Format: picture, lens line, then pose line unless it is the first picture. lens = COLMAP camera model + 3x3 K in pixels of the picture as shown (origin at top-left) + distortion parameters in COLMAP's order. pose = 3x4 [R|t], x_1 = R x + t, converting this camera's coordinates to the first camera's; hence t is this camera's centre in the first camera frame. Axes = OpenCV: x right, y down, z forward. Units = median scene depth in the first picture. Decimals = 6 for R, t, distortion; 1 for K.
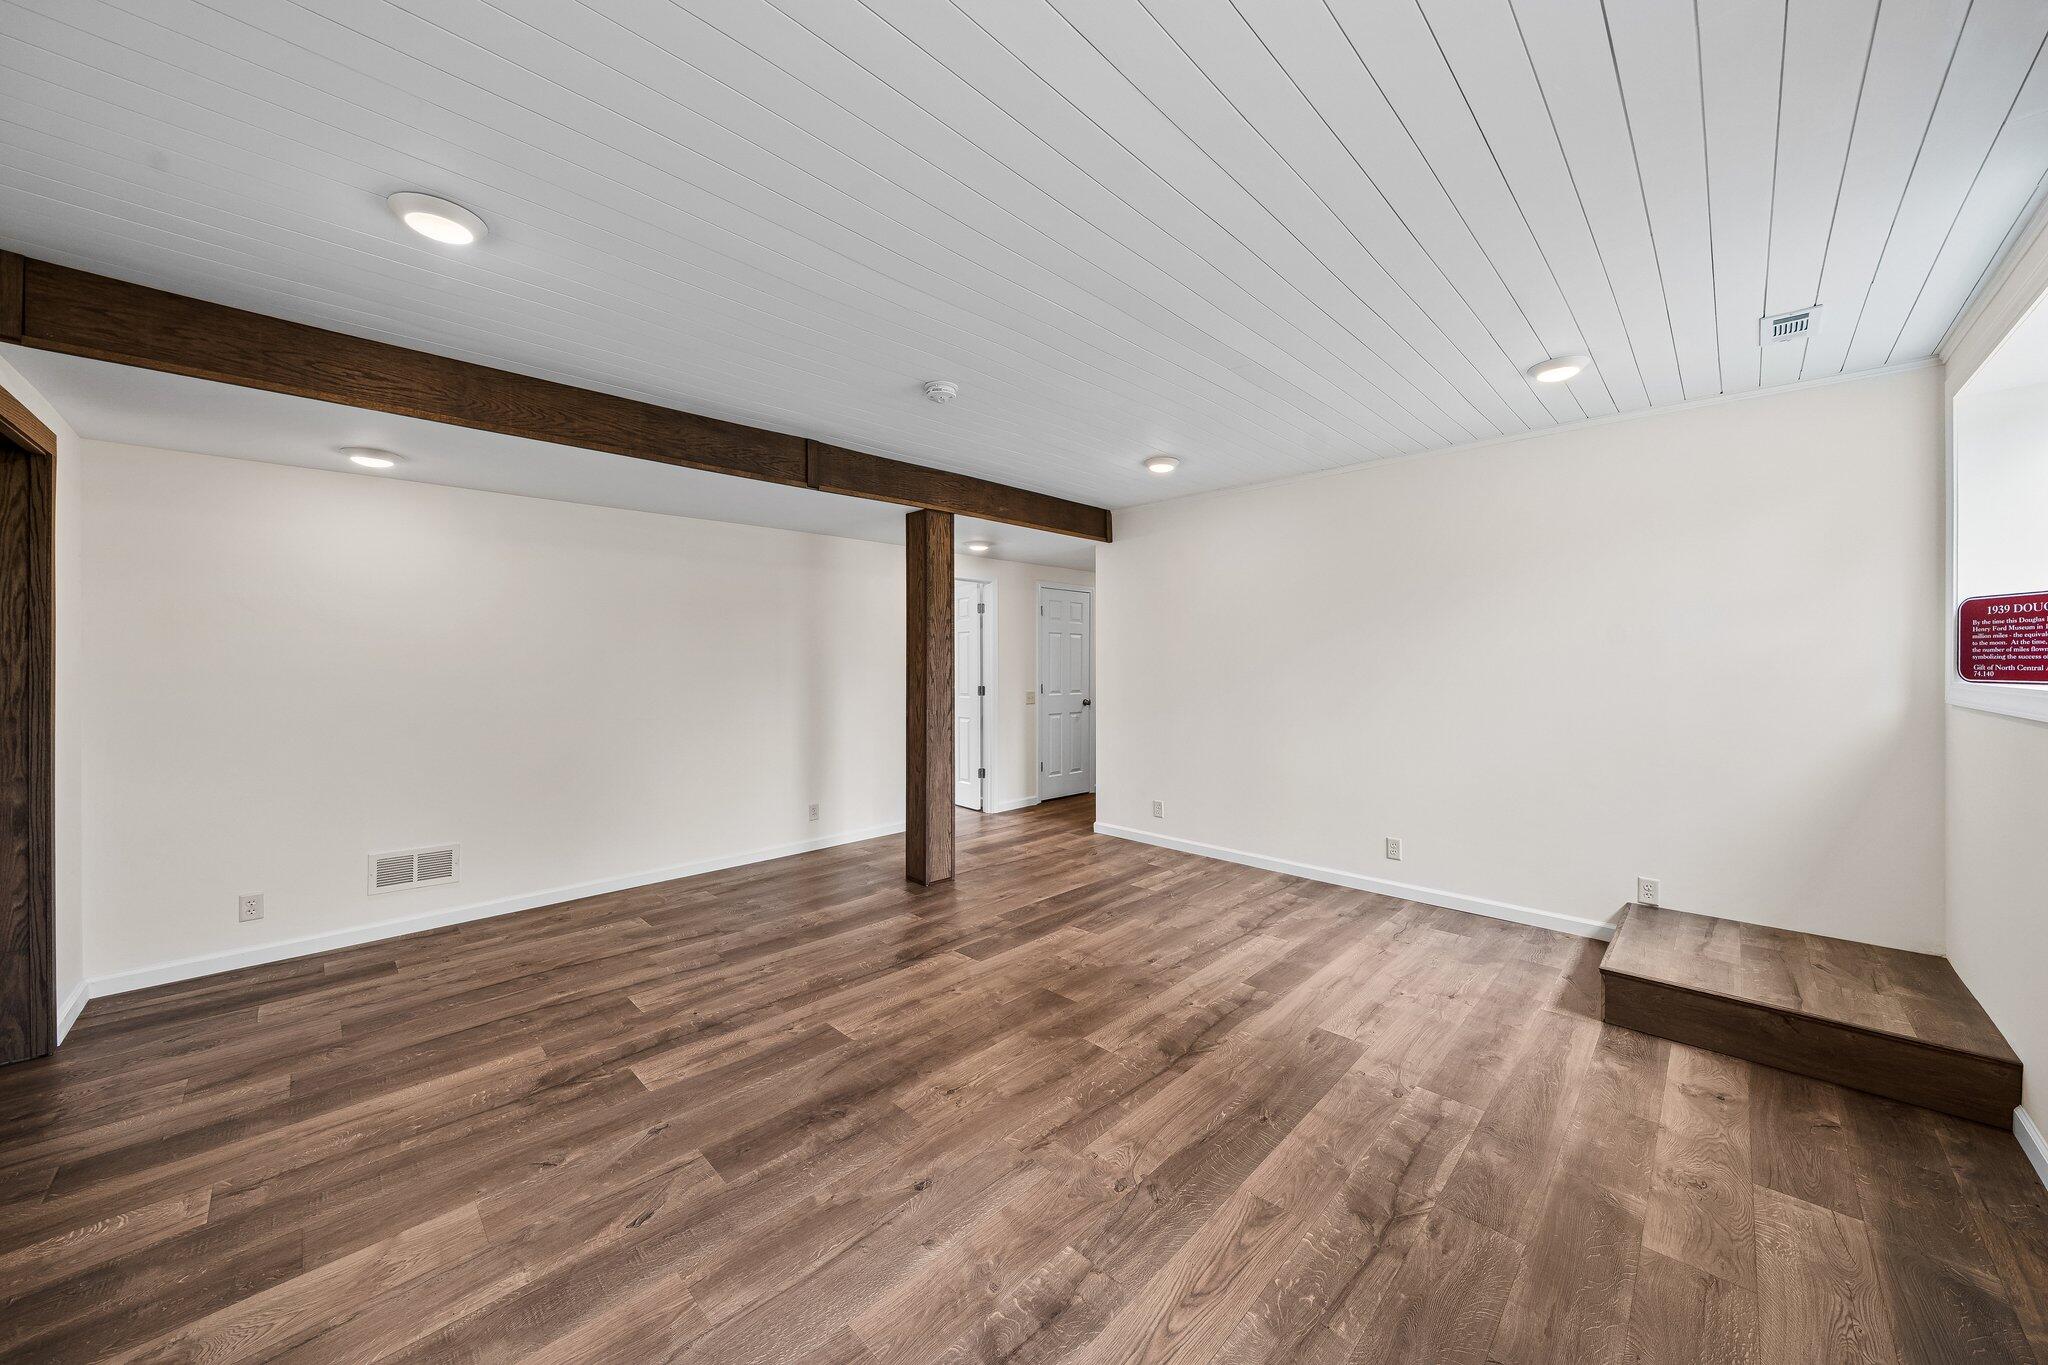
lens RADIAL K [[718.4, 0, 1034.5], [0, 718.4, 663.0], [0, 0, 1]] dist [0.000122, 0.000029]
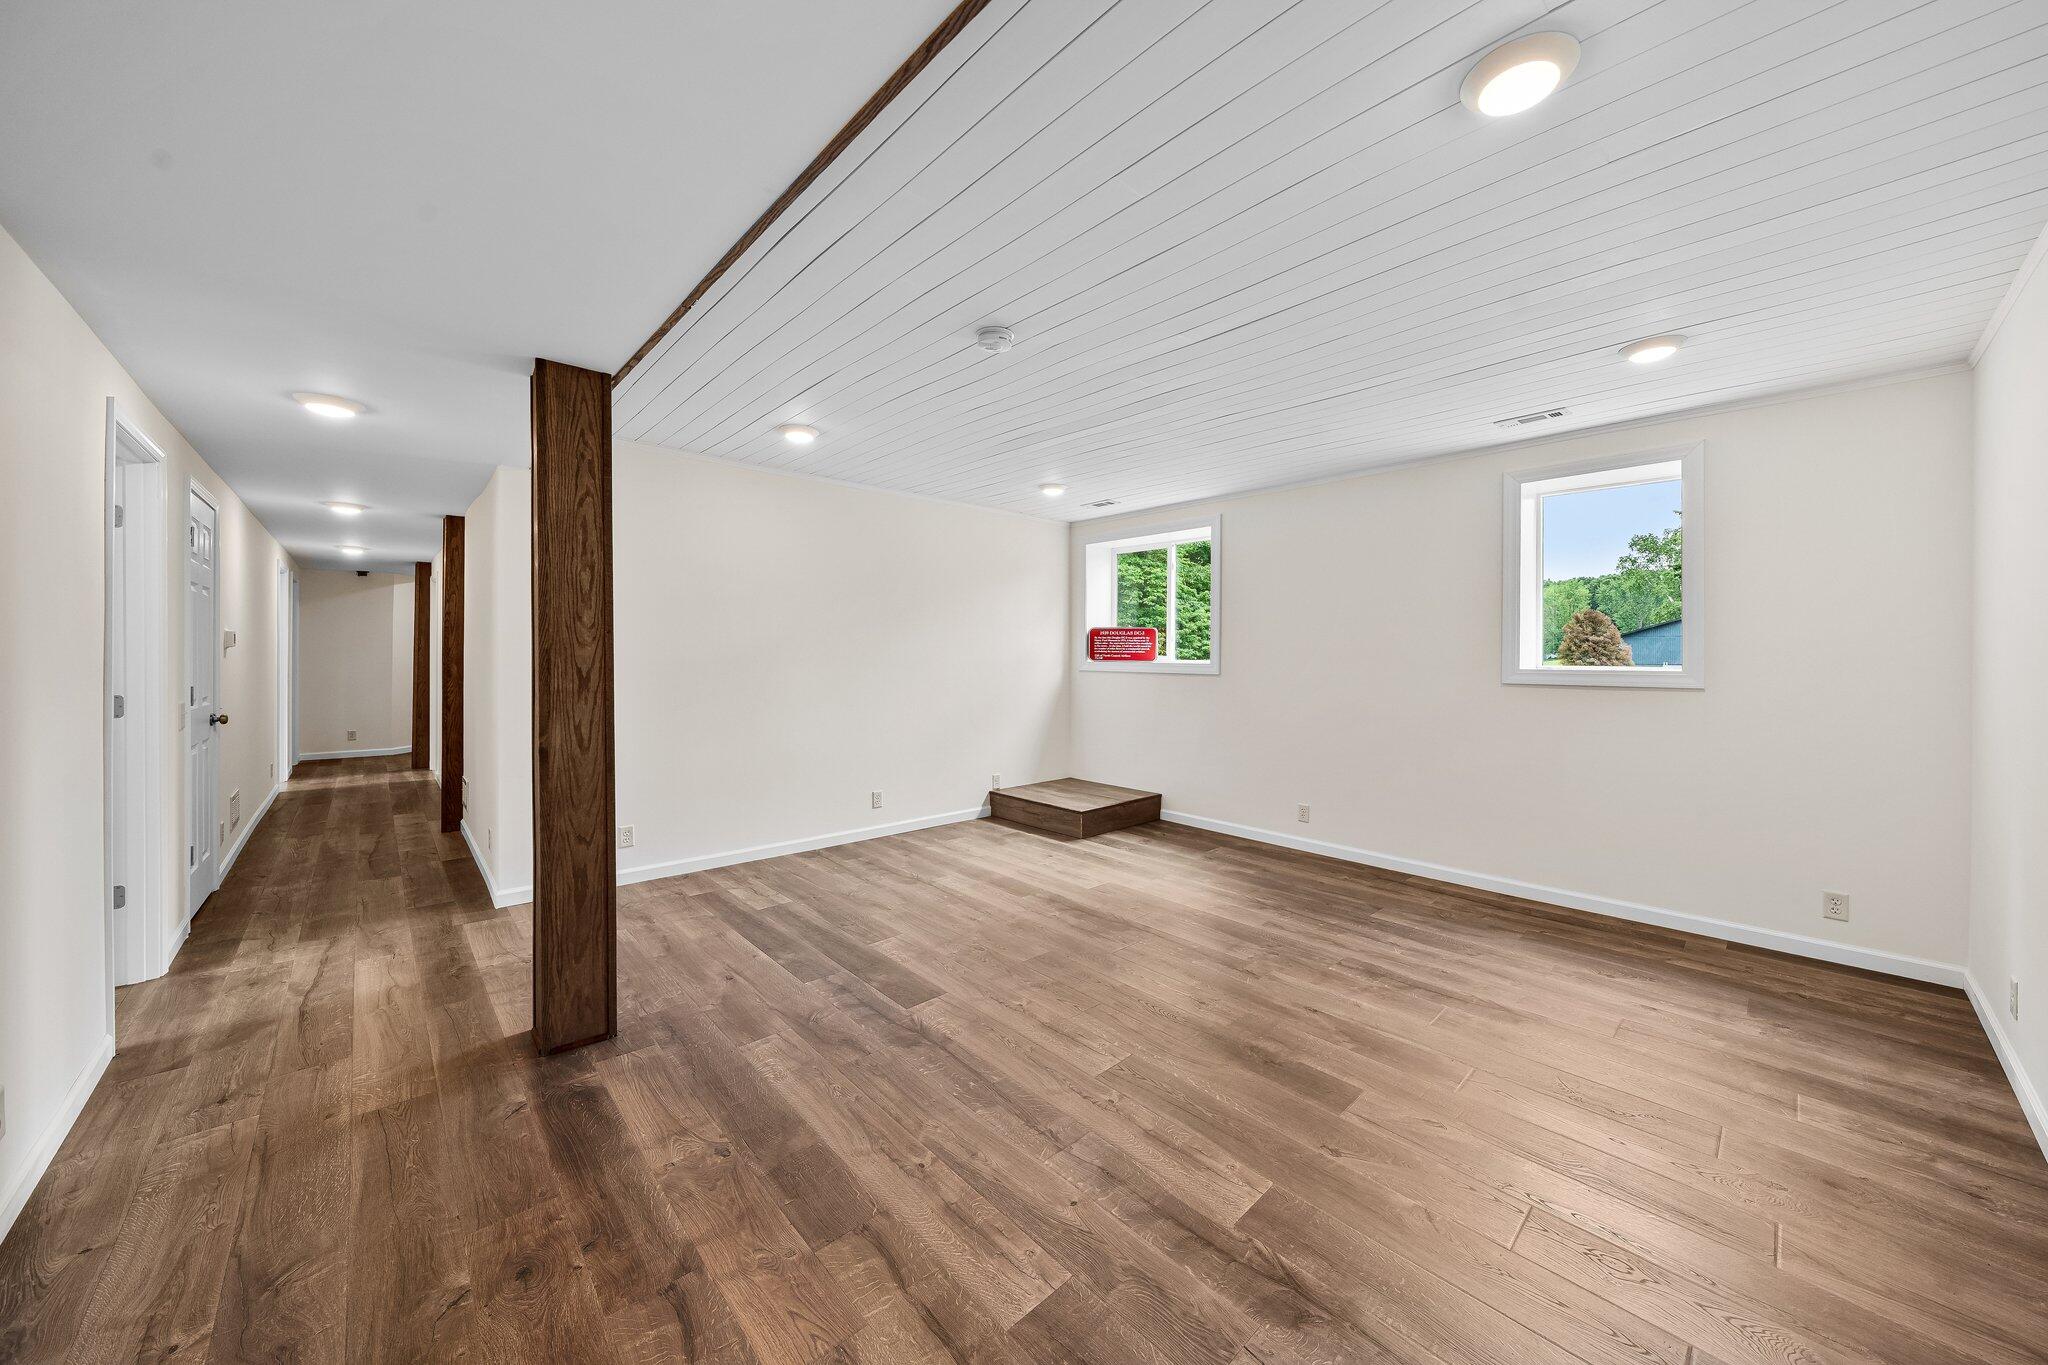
lens RADIAL K [[718.4, 0, 1034.5], [0, 718.4, 663.0], [0, 0, 1]] dist [0.000122, 0.000029]
pose [[0.045725, -0.010492, 0.998899, -0.921549], [-0.009621, 0.999894, 0.010943, 0.007029], [-0.998908, -0.010111, 0.045619, 0.848822]]
